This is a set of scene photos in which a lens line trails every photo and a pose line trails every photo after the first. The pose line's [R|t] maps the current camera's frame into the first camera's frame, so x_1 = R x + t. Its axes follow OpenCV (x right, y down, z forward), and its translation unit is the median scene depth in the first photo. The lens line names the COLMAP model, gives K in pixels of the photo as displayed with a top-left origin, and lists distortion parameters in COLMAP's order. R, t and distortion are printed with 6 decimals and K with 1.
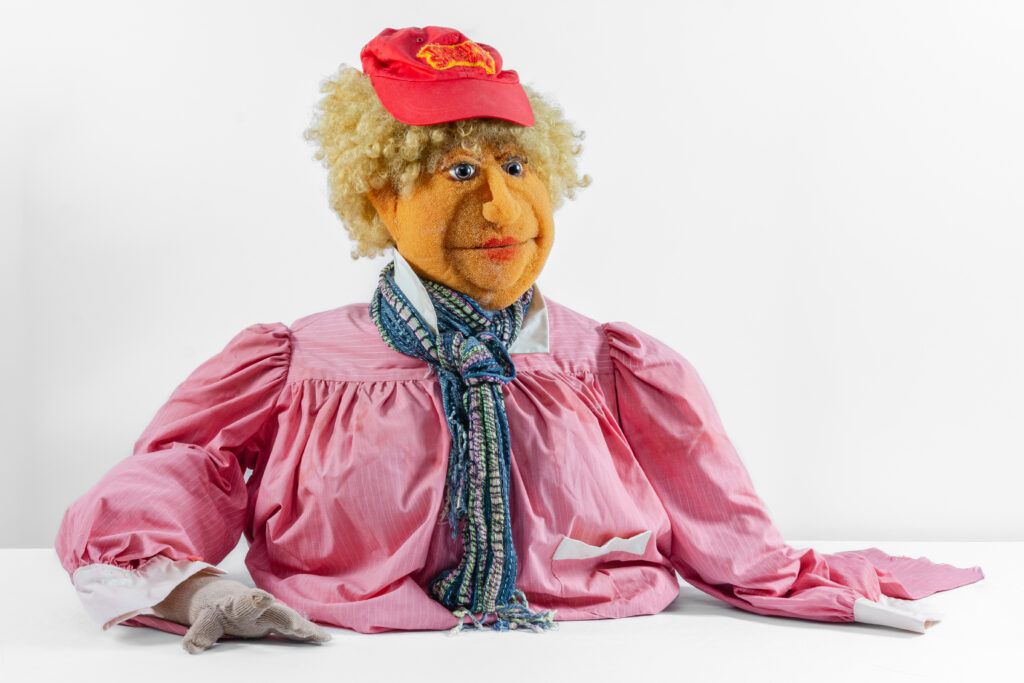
lens RADIAL K [[1893.1, 0, 512.0], [0, 1893.1, 341.5], [0, 0, 1]] dist [-0.007838, 0.017838]
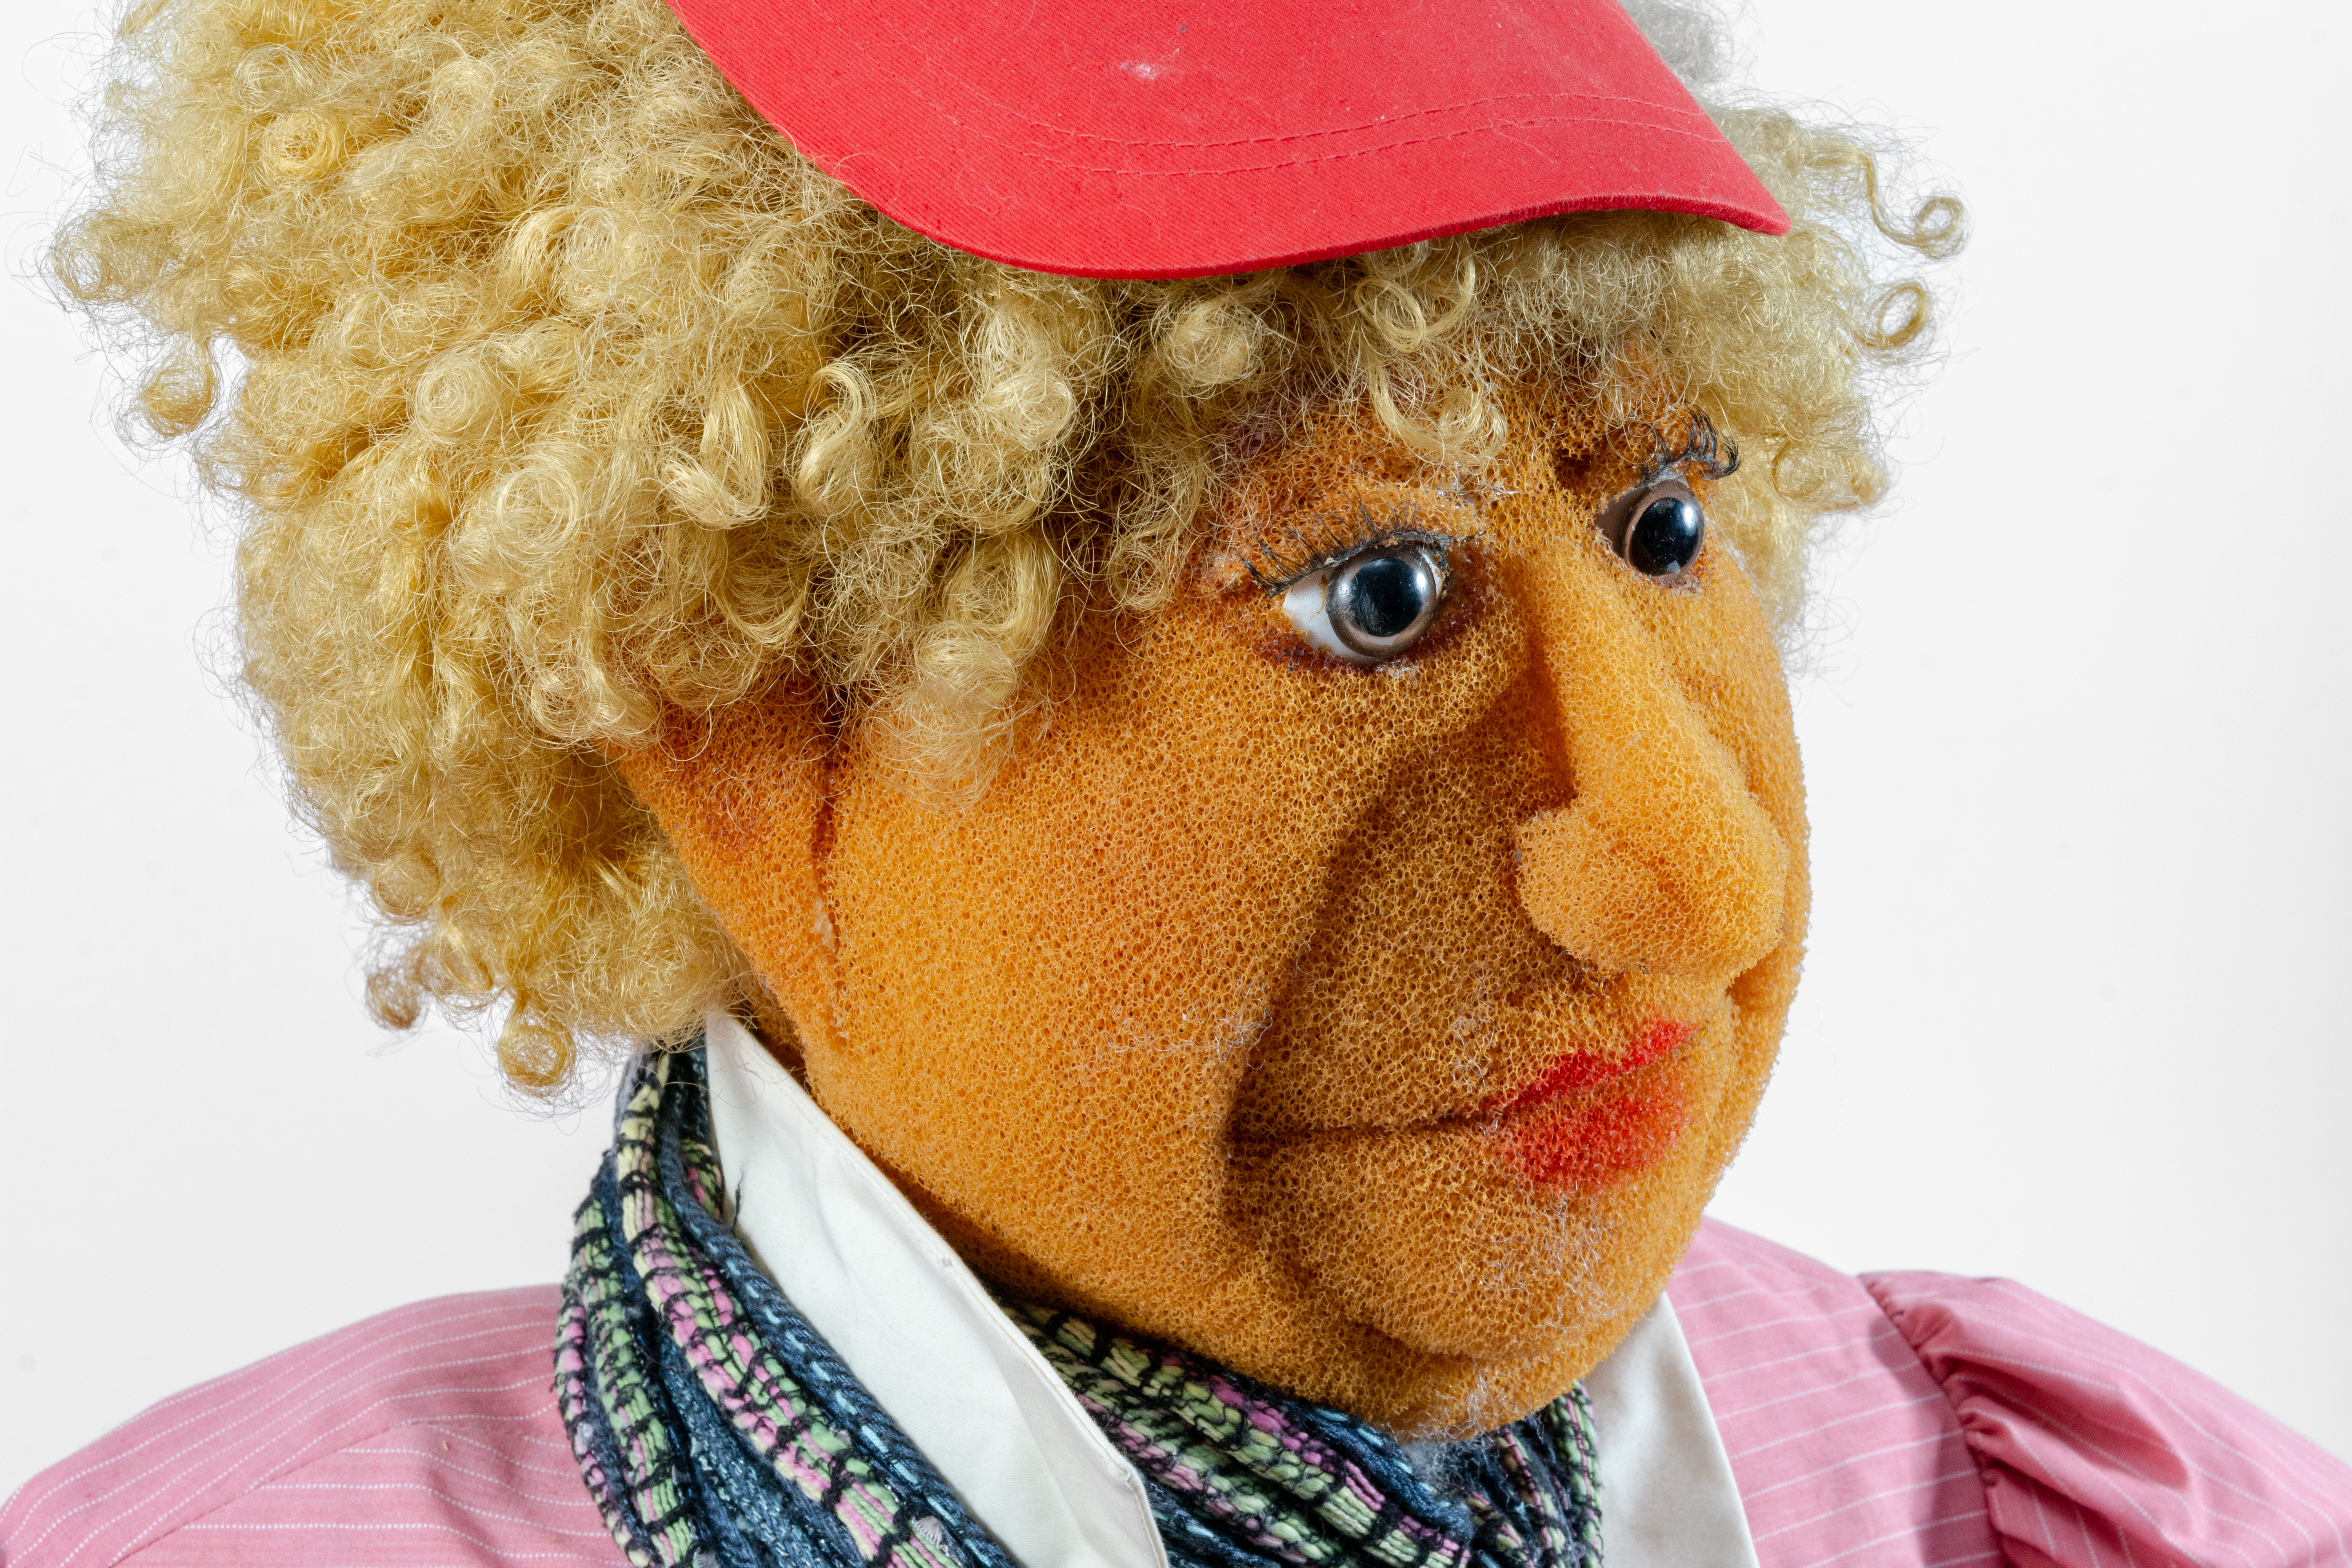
lens RADIAL K [[4253.7, 0, 1172.2], [0, 4253.7, 816.7], [0, 0, 1]] dist [0.001839, 0.089749]
pose [[0.964342, -0.055057, 0.258871, -0.118814], [0.013934, 0.987328, 0.158079, -0.121706], [-0.264294, -0.148836, 0.952889, 0.708650]]
